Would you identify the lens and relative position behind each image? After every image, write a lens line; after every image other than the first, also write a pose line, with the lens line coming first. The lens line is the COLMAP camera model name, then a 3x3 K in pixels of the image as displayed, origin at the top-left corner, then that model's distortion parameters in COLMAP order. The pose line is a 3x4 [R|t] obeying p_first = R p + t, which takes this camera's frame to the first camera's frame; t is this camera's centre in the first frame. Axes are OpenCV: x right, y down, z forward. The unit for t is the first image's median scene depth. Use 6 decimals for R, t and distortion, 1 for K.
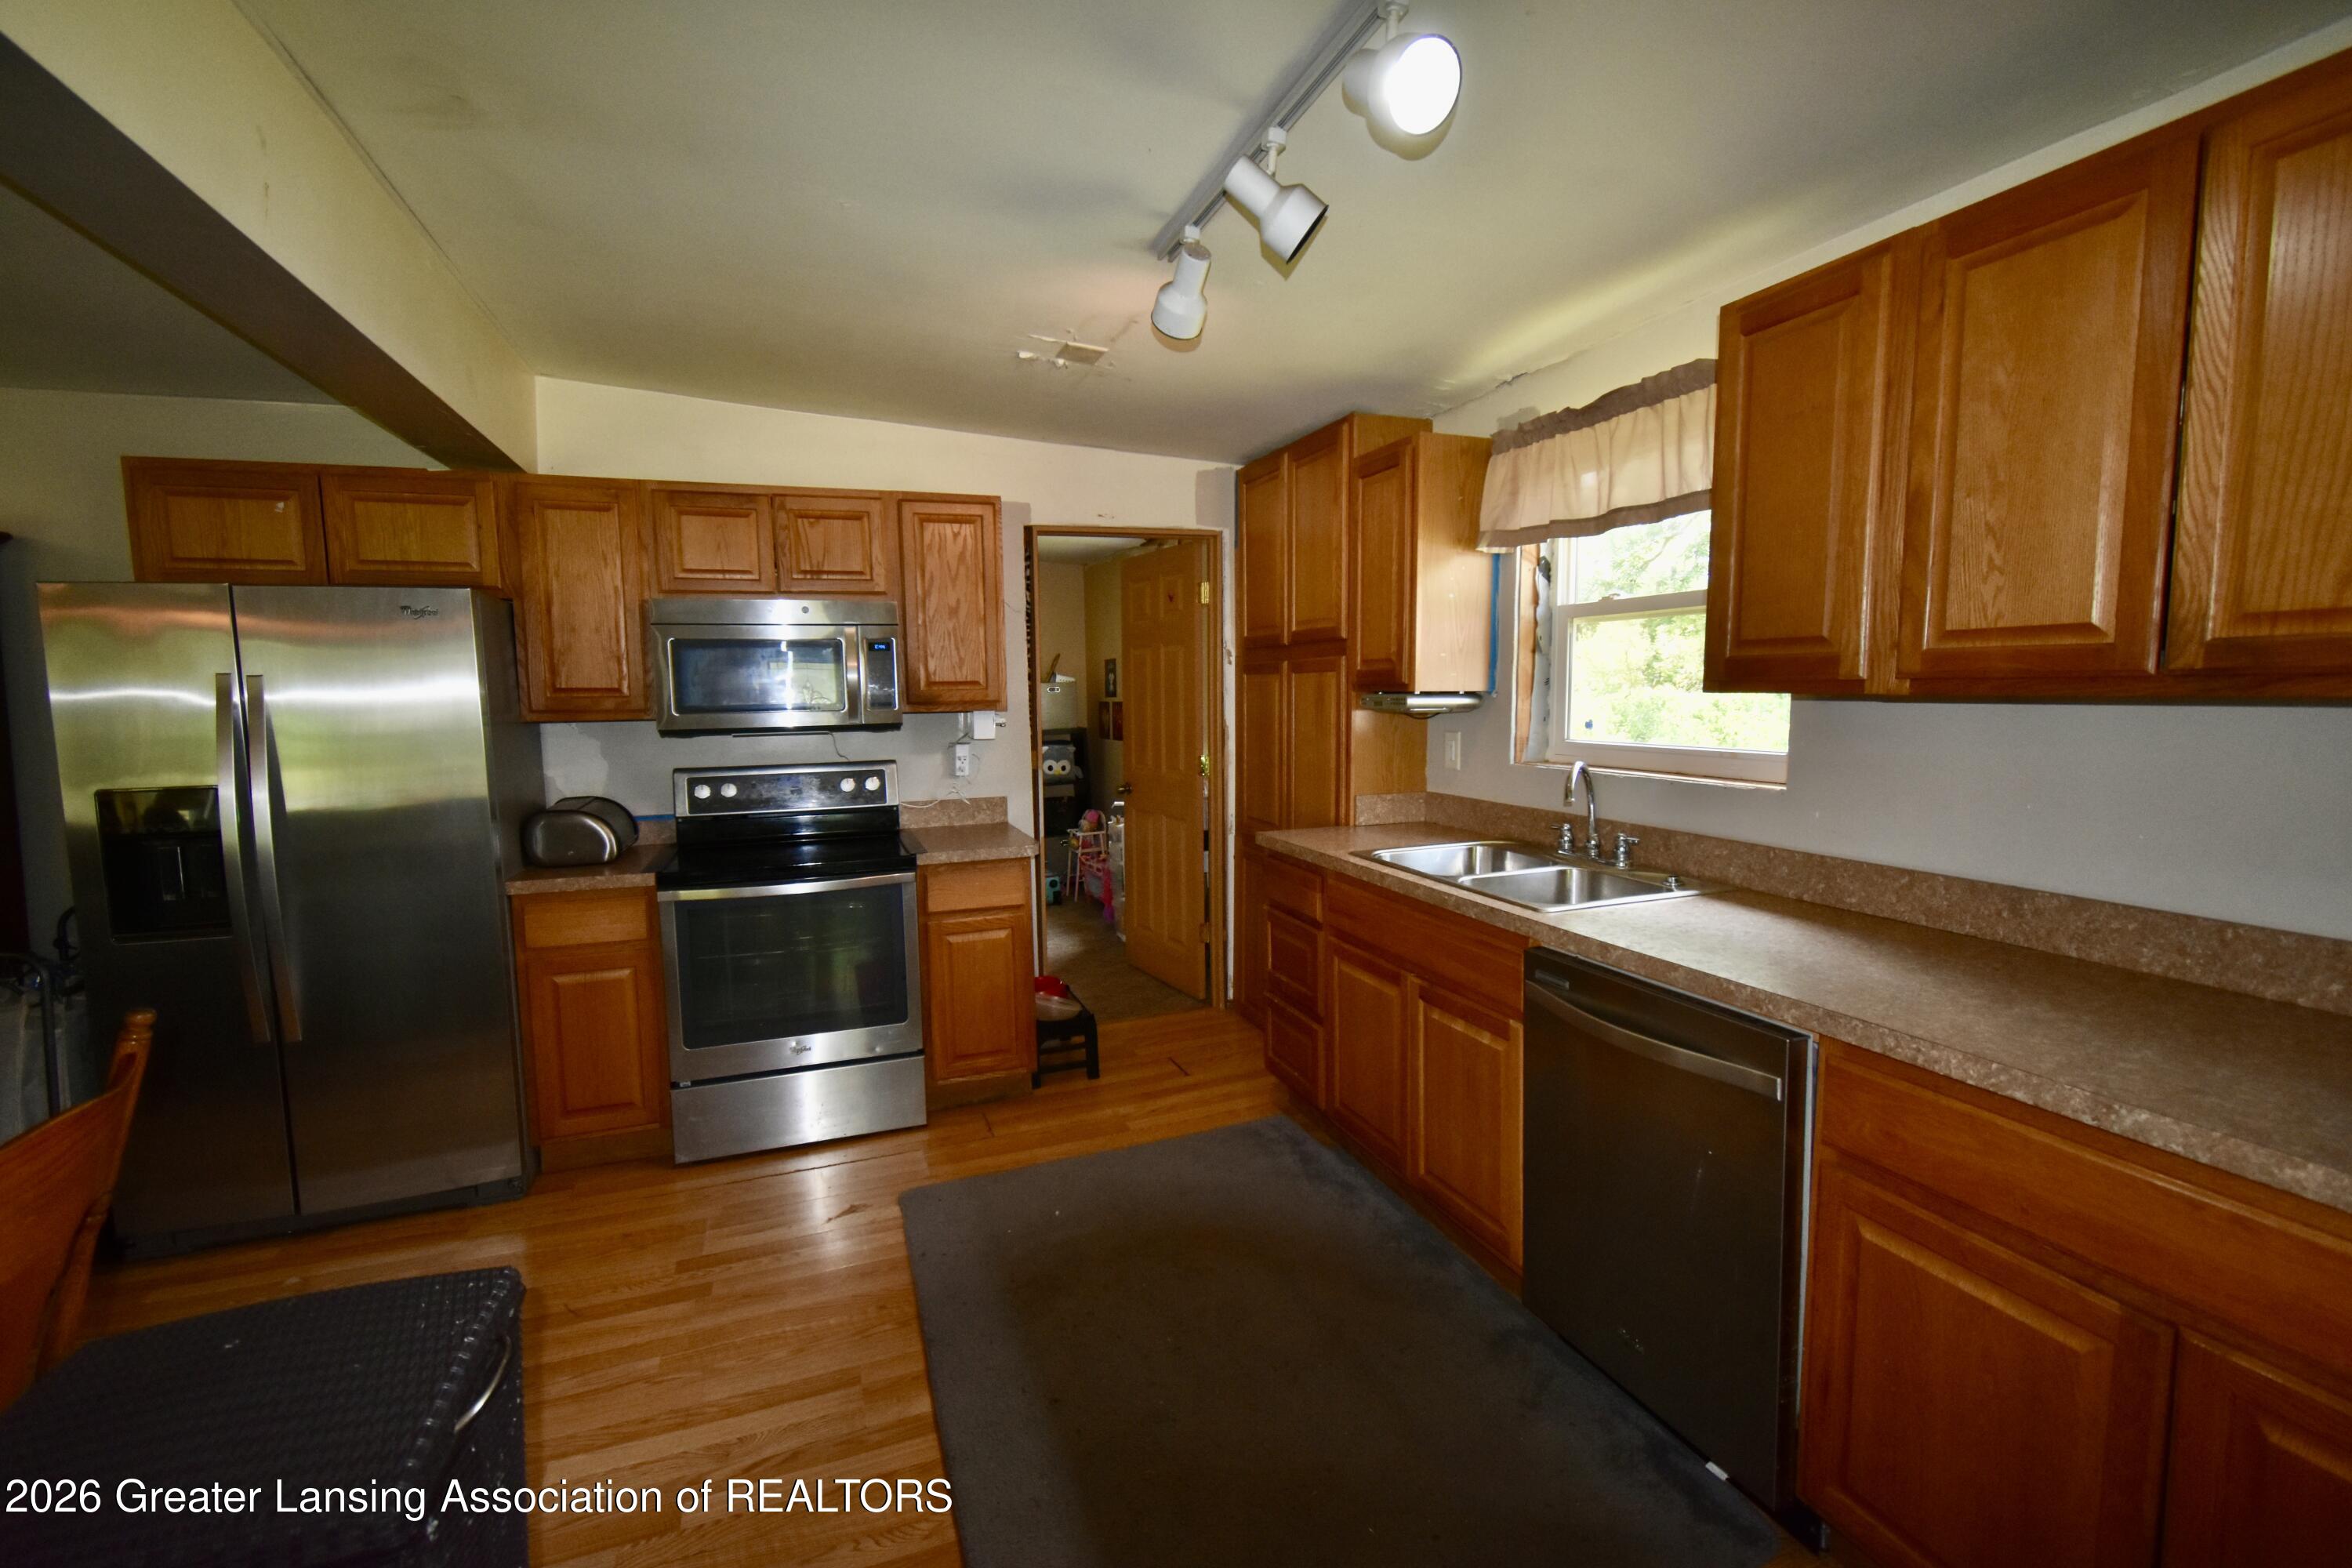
lens RADIAL K [[1060.6, 0, 1176.0], [0, 1060.6, 784.0], [0, 0, 1]] dist [0.058458, -0.024159]
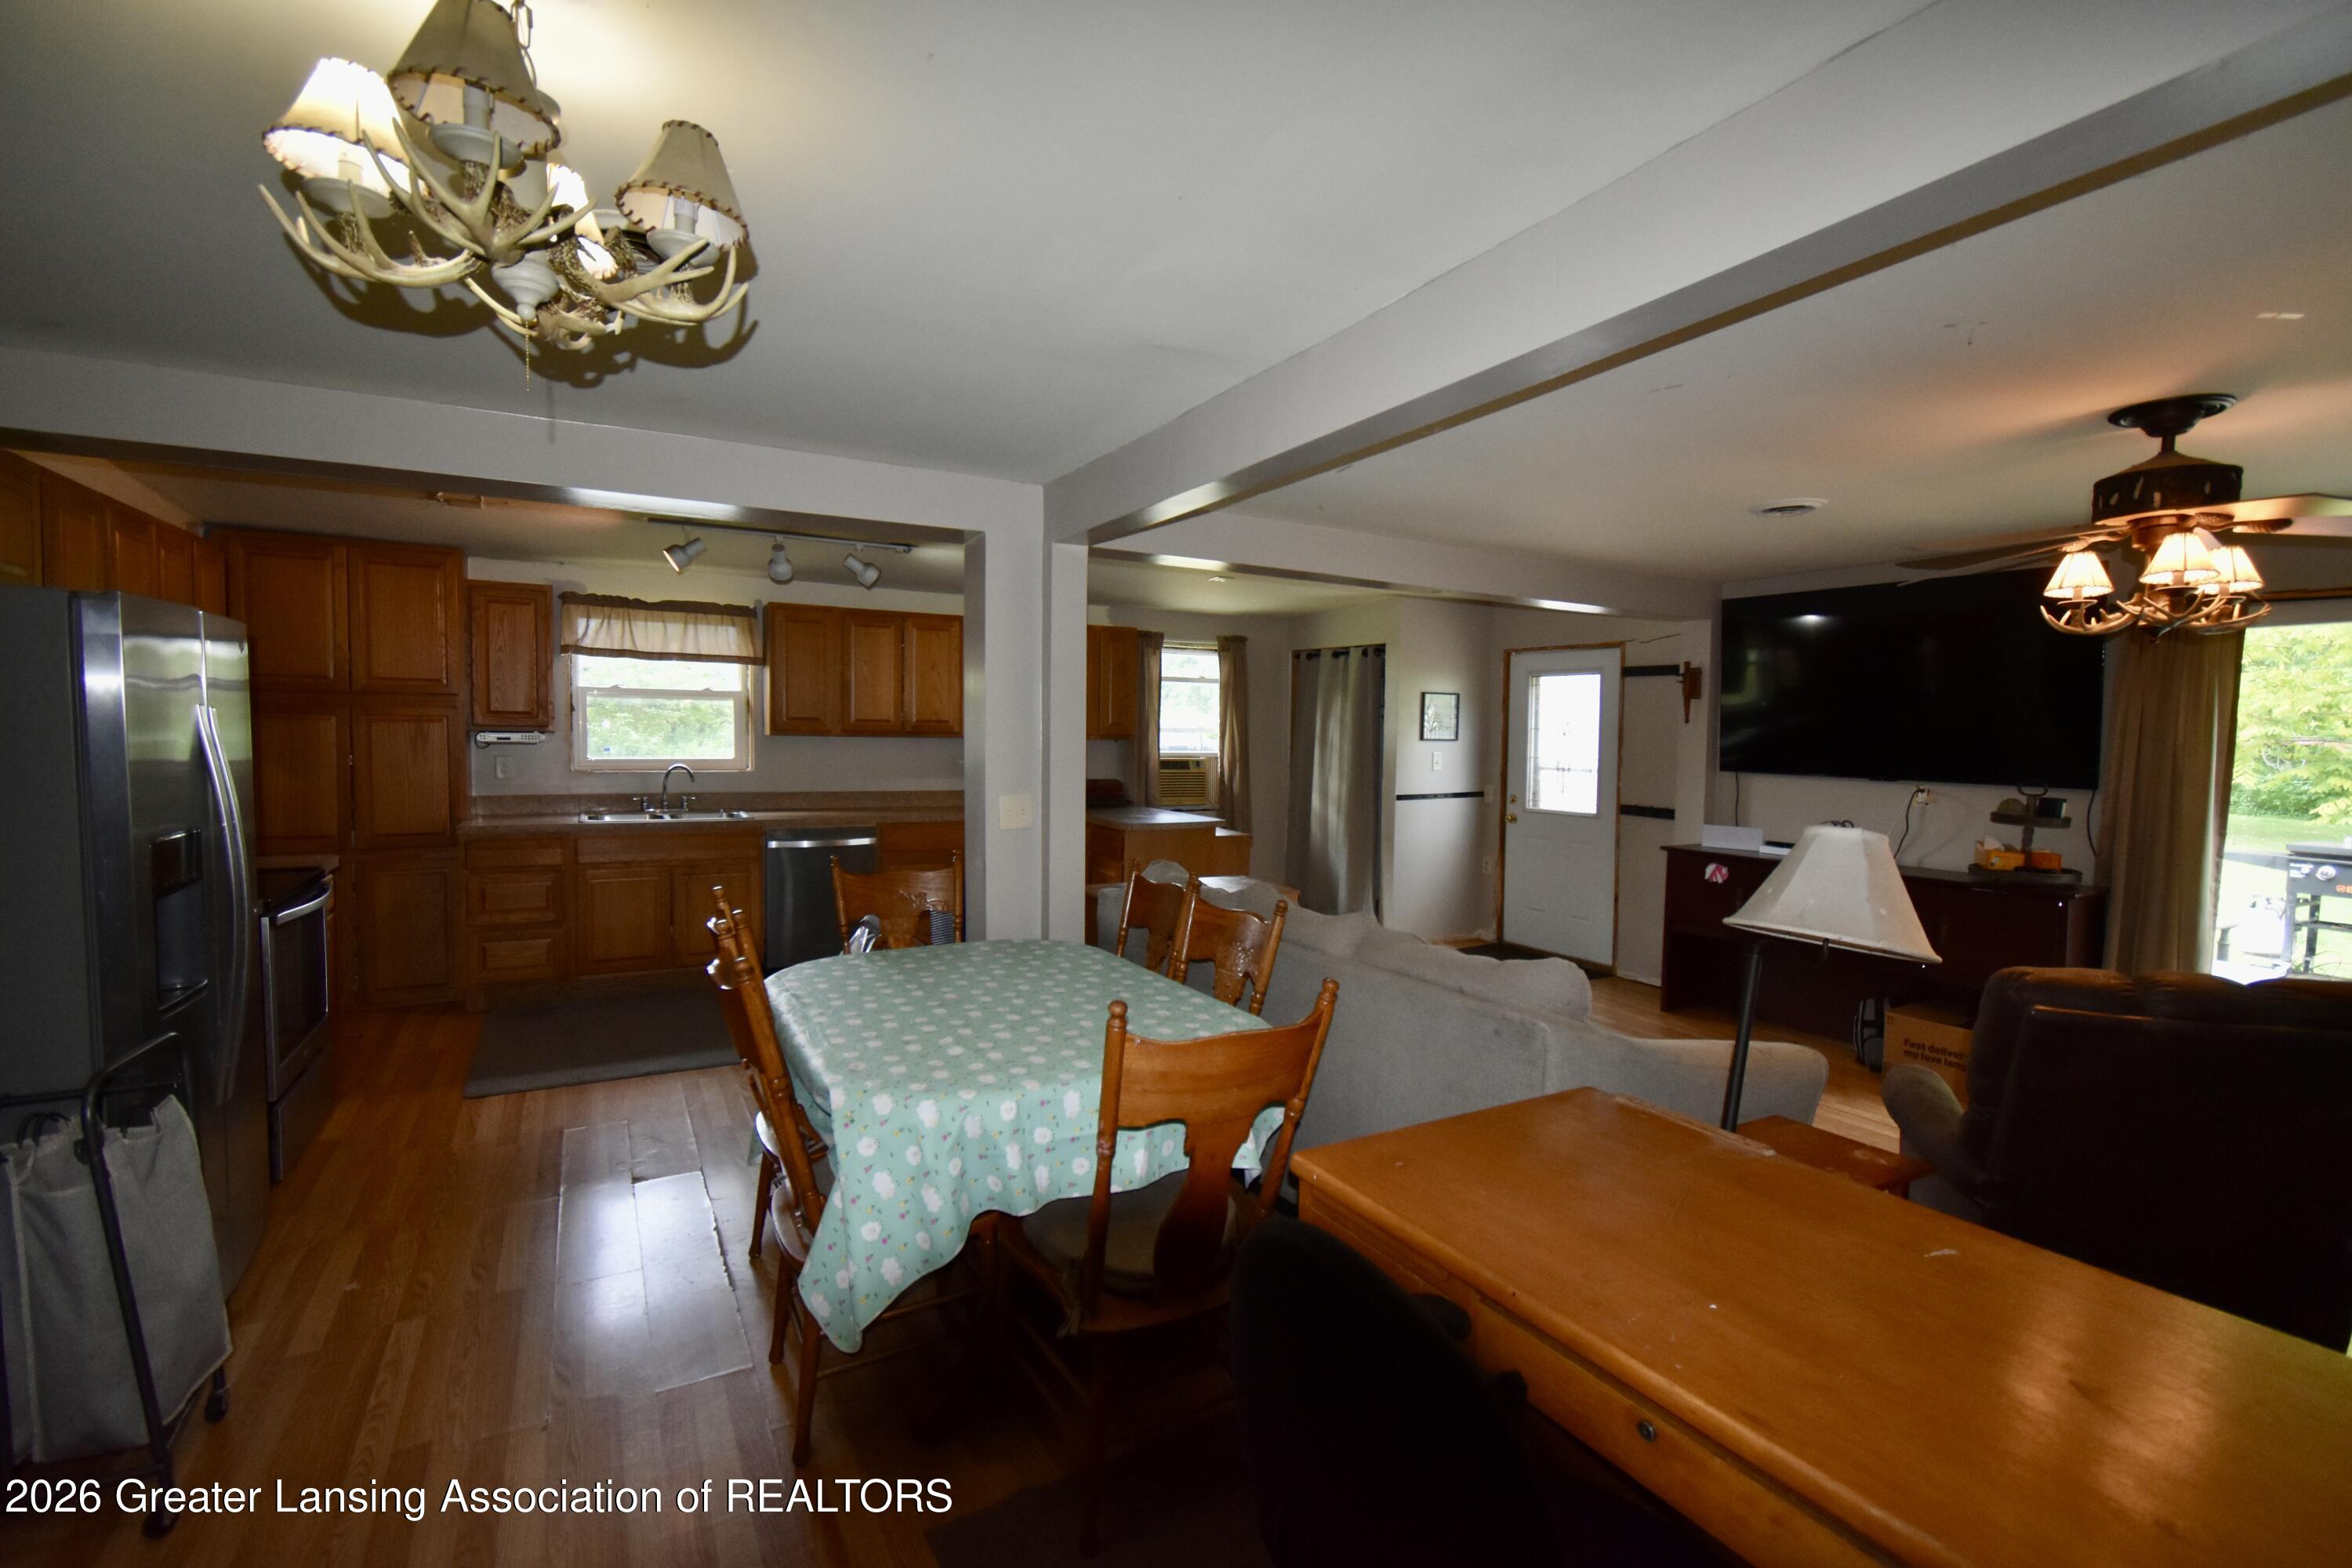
lens RADIAL K [[1060.6, 0, 1176.0], [0, 1060.6, 784.0], [0, 0, 1]] dist [0.058458, -0.024159]
pose [[-0.156736, -0.041928, 0.986750, -1.952474], [0.088724, 0.994461, 0.056349, -0.012530], [-0.983647, 0.096380, -0.152148, 0.320586]]
